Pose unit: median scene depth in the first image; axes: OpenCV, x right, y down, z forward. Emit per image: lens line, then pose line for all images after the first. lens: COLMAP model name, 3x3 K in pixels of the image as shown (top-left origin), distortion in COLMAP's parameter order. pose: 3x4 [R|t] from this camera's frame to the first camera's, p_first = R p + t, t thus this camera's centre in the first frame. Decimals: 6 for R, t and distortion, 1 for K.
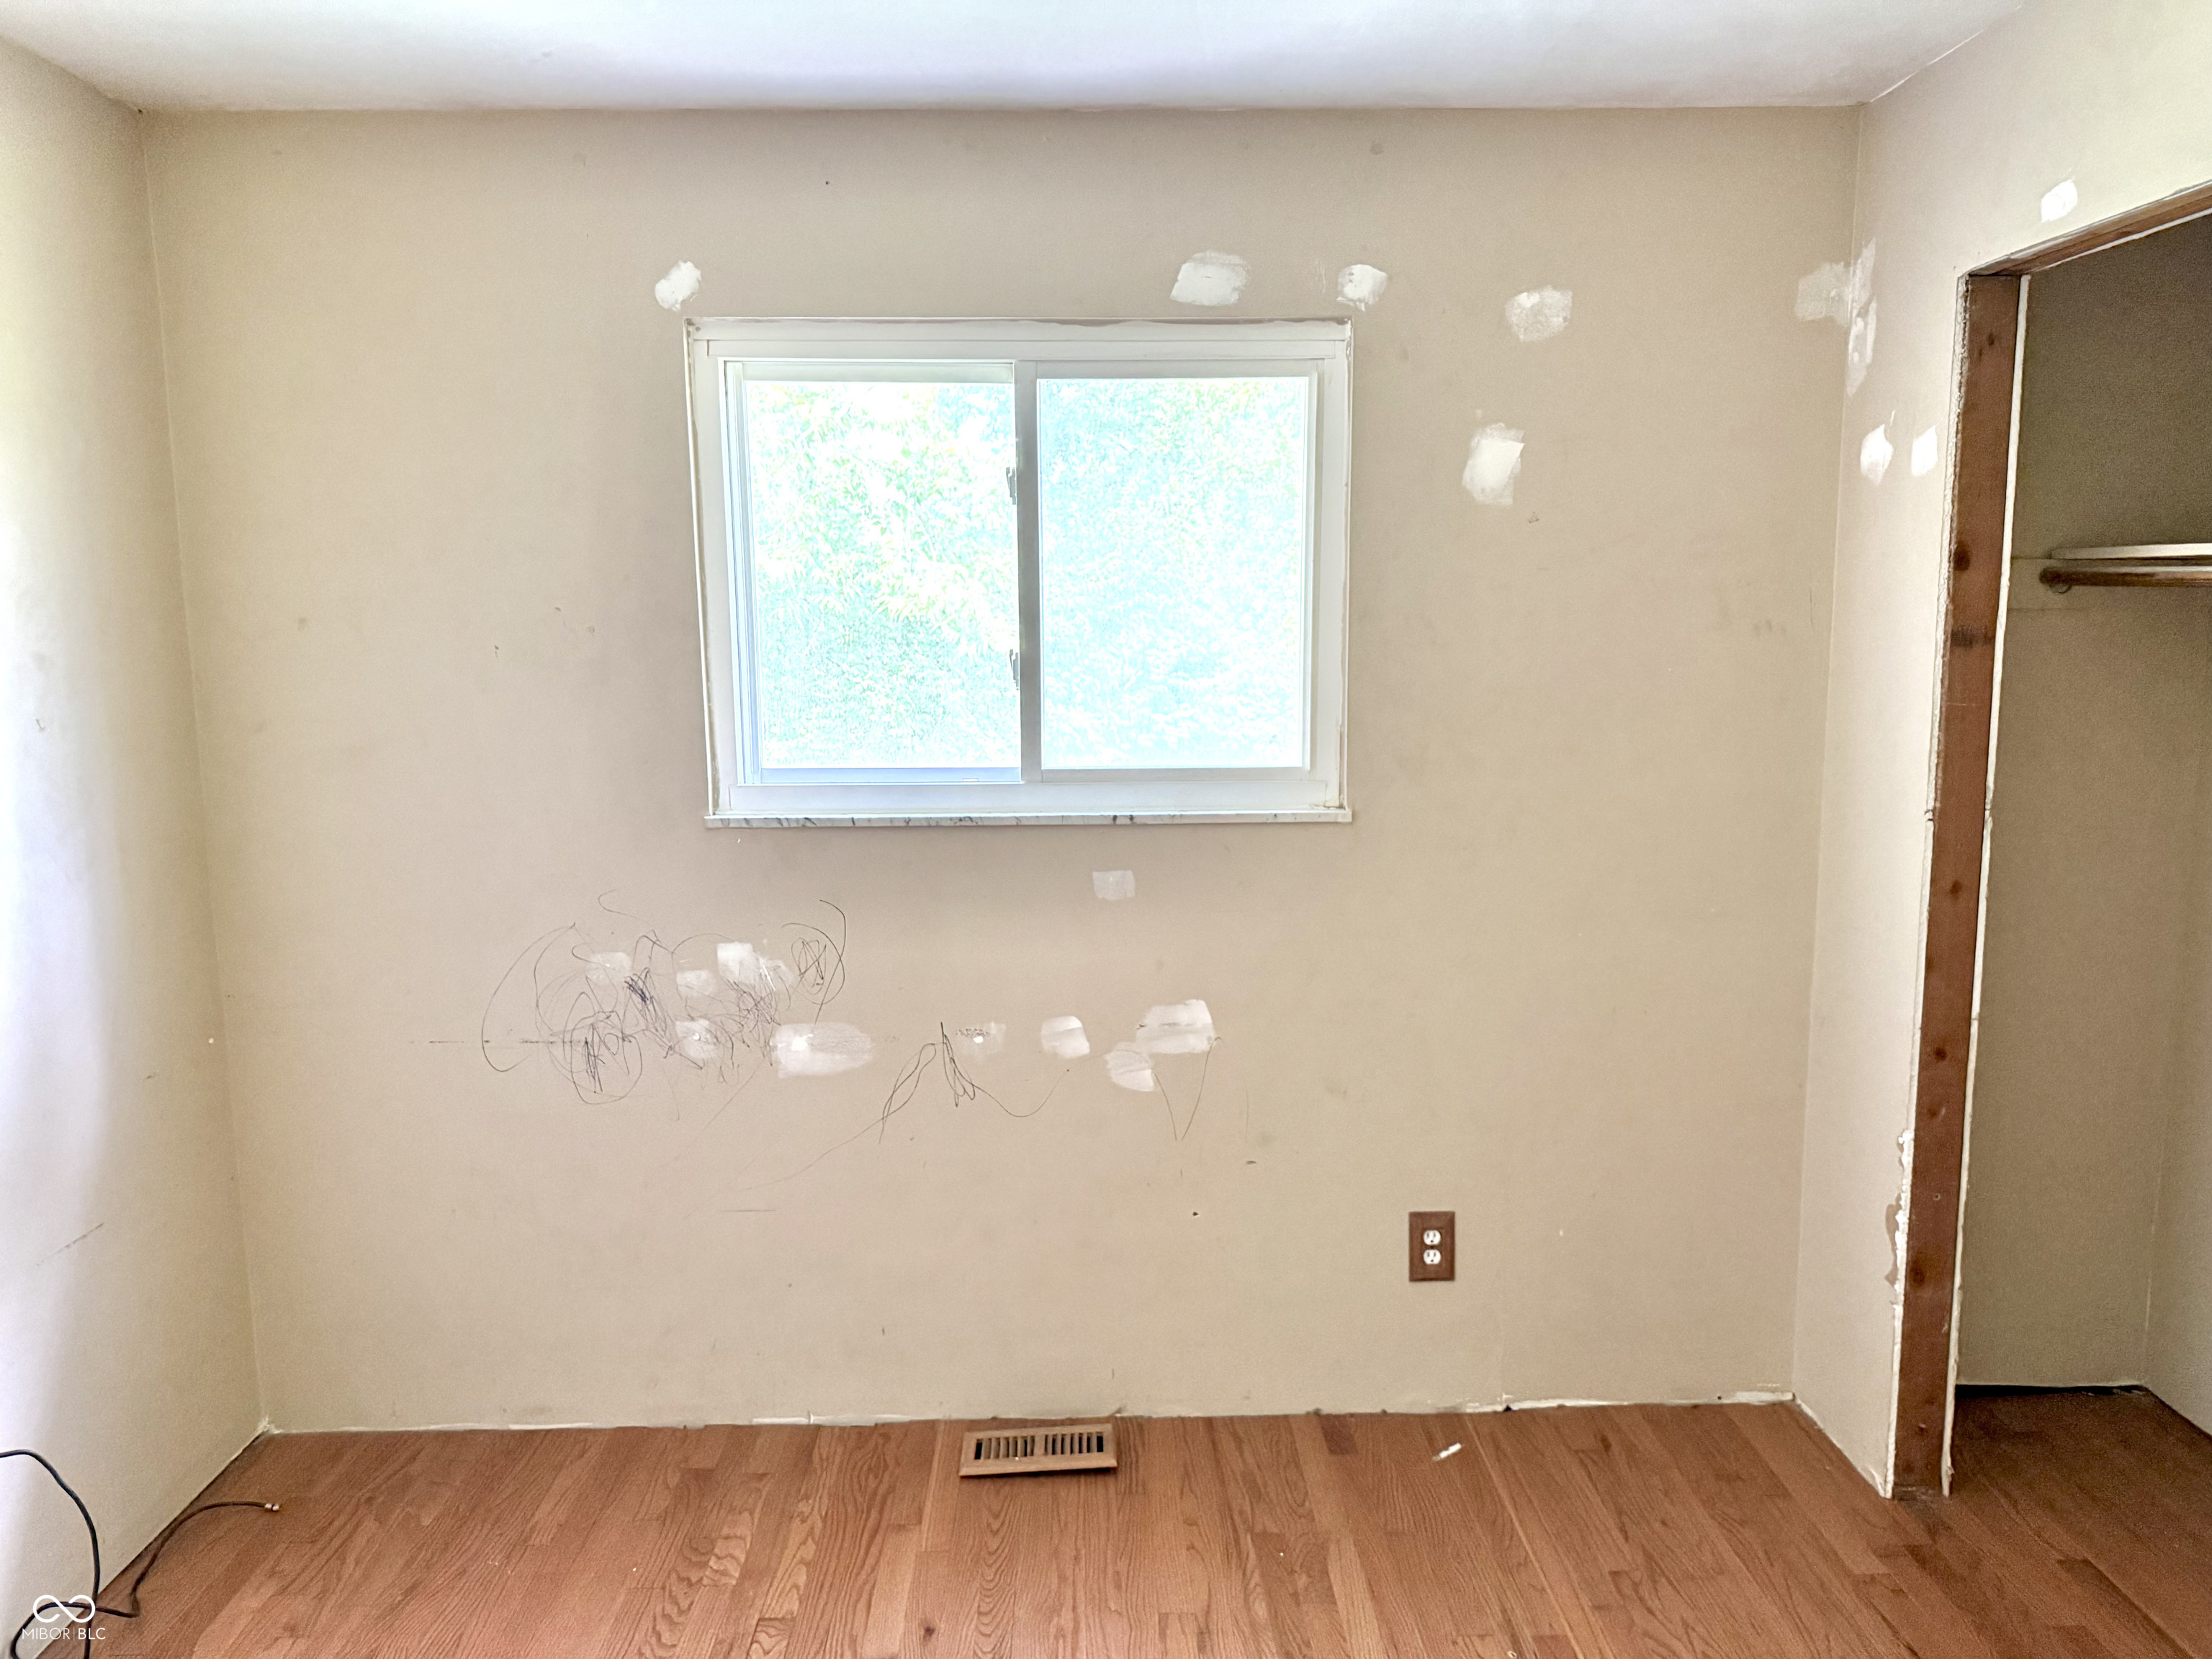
lens RADIAL K [[1562.3, 0, 1112.6], [0, 1562.3, 831.4], [0, 0, 1]] dist [0.081425, -0.111406]
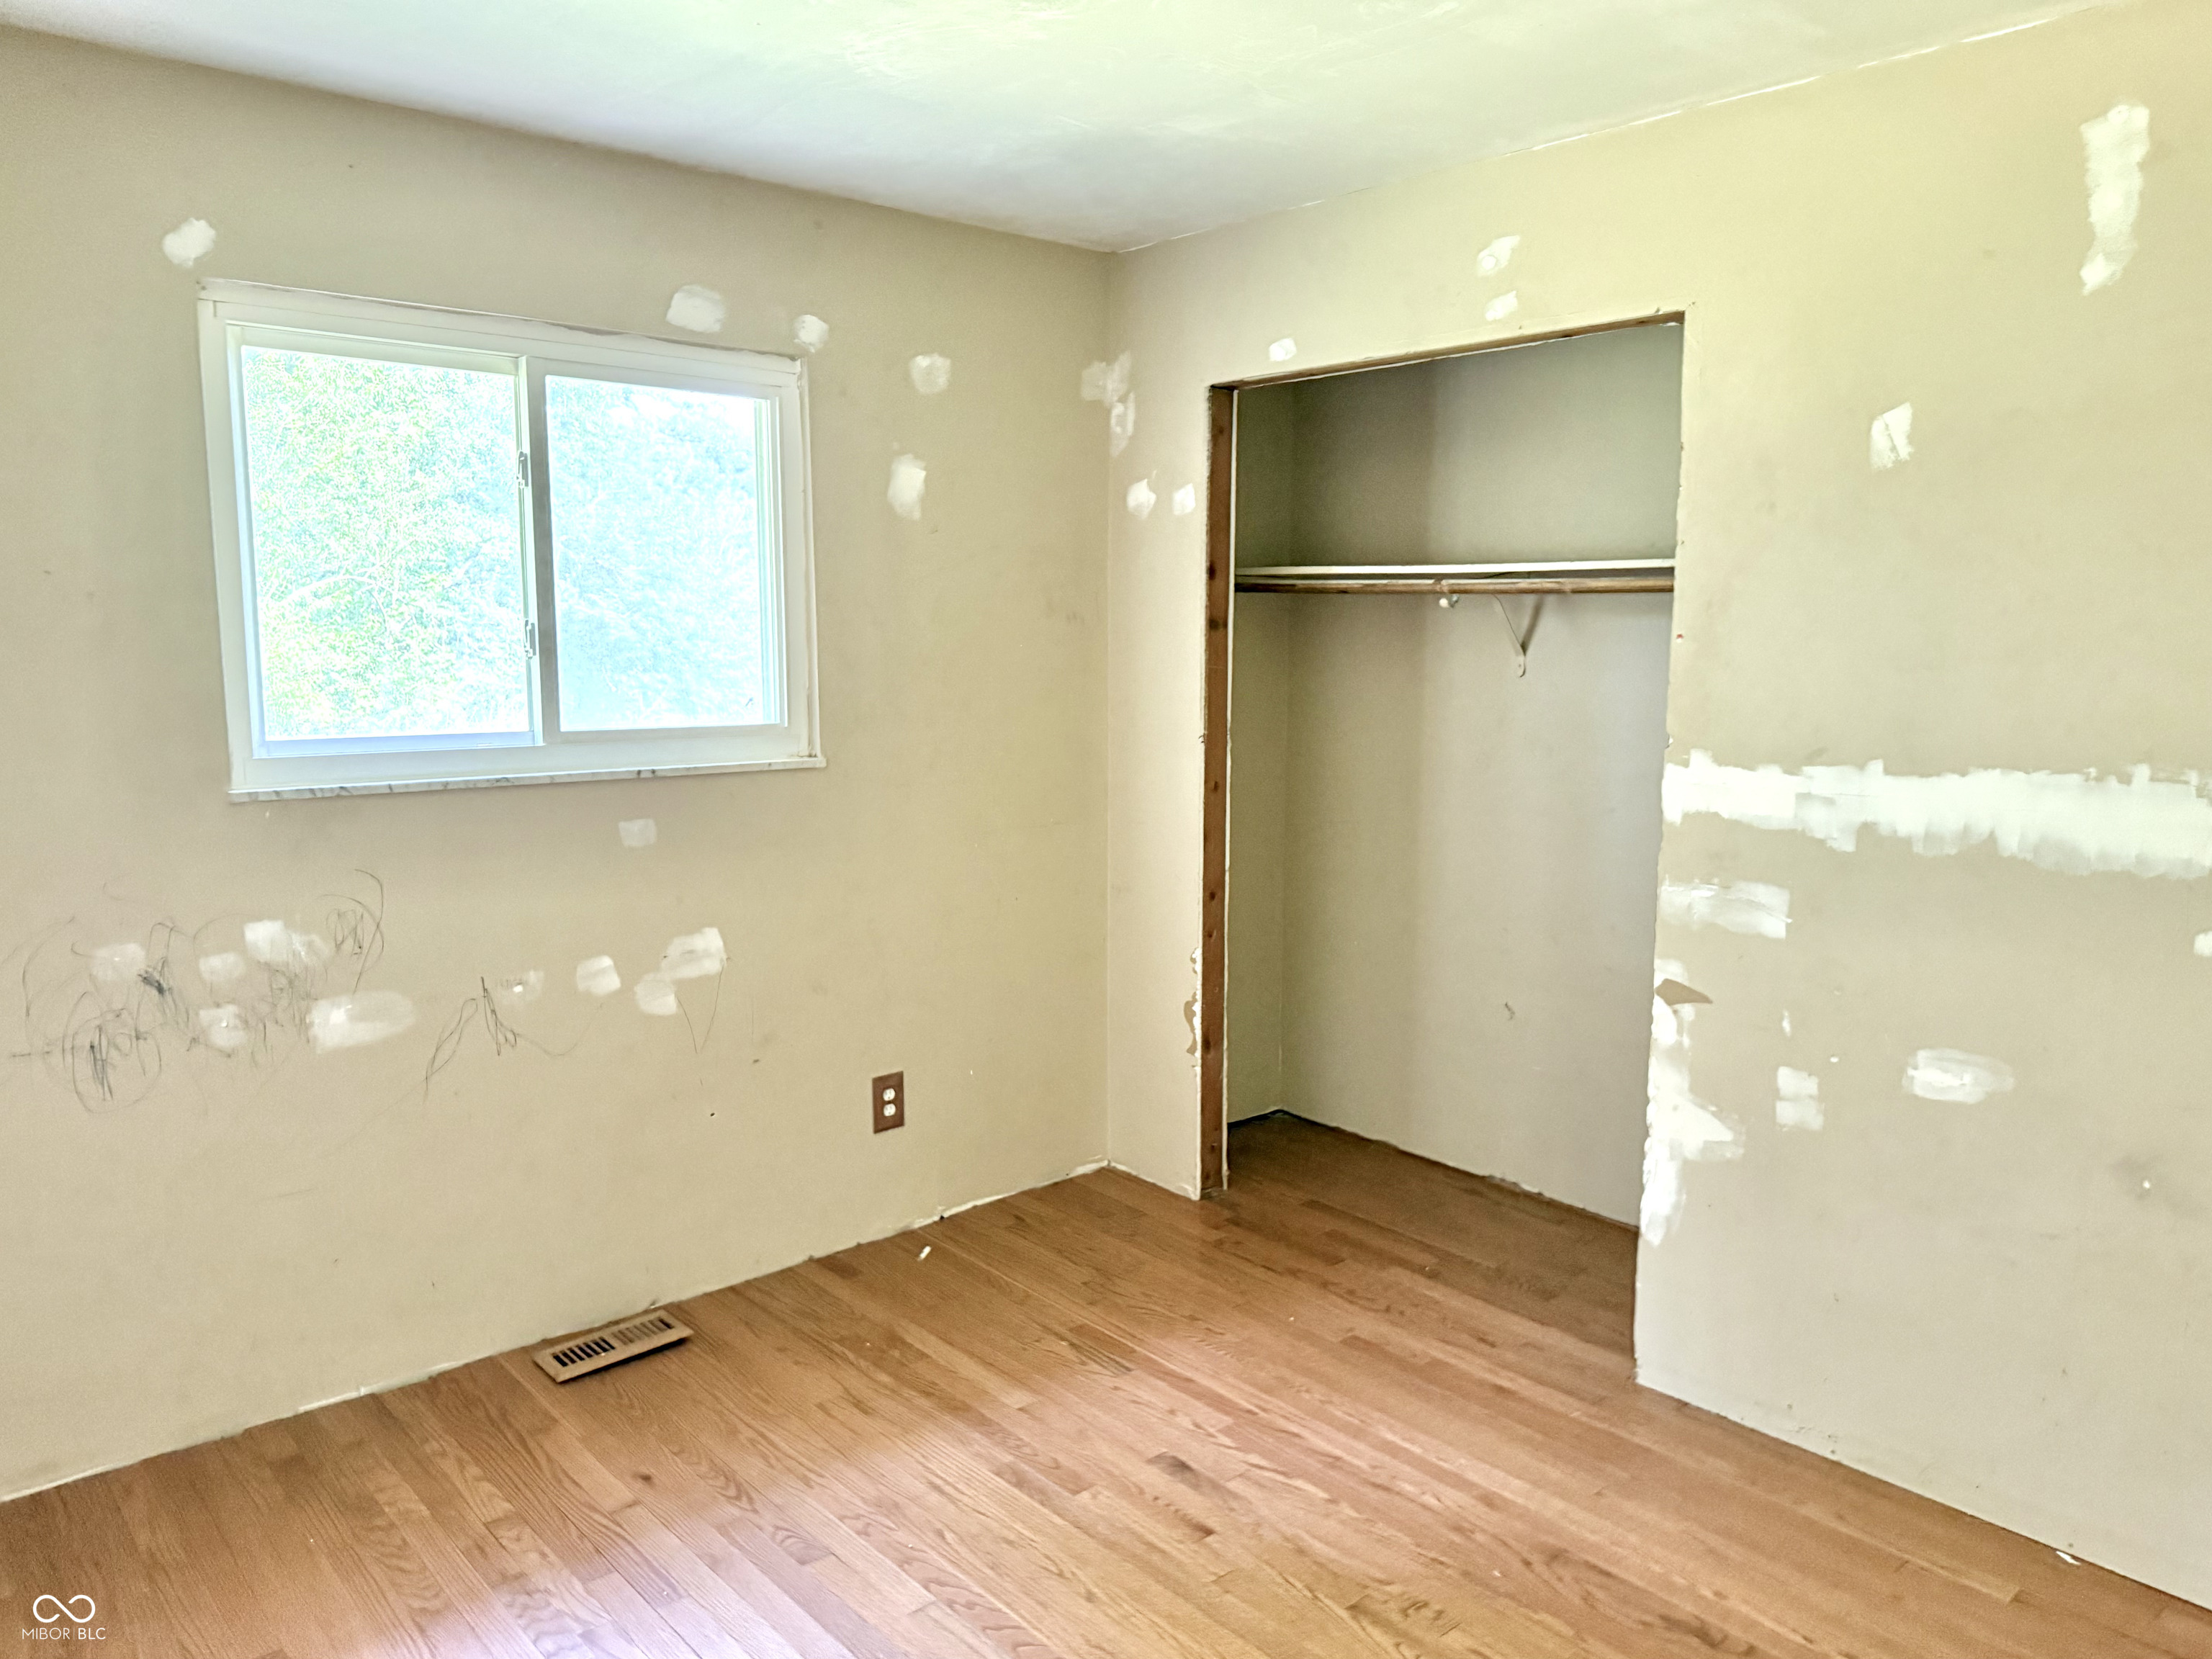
lens RADIAL K [[1556.5, 0, 1106.0], [0, 1556.5, 829.5], [0, 0, 1]] dist [0.134920, -0.194674]
pose [[0.770582, -0.072679, 0.633183, -0.467260], [0.075872, 0.996873, 0.022089, 0.033040], [-0.632809, 0.031019, 0.773687, -0.093593]]
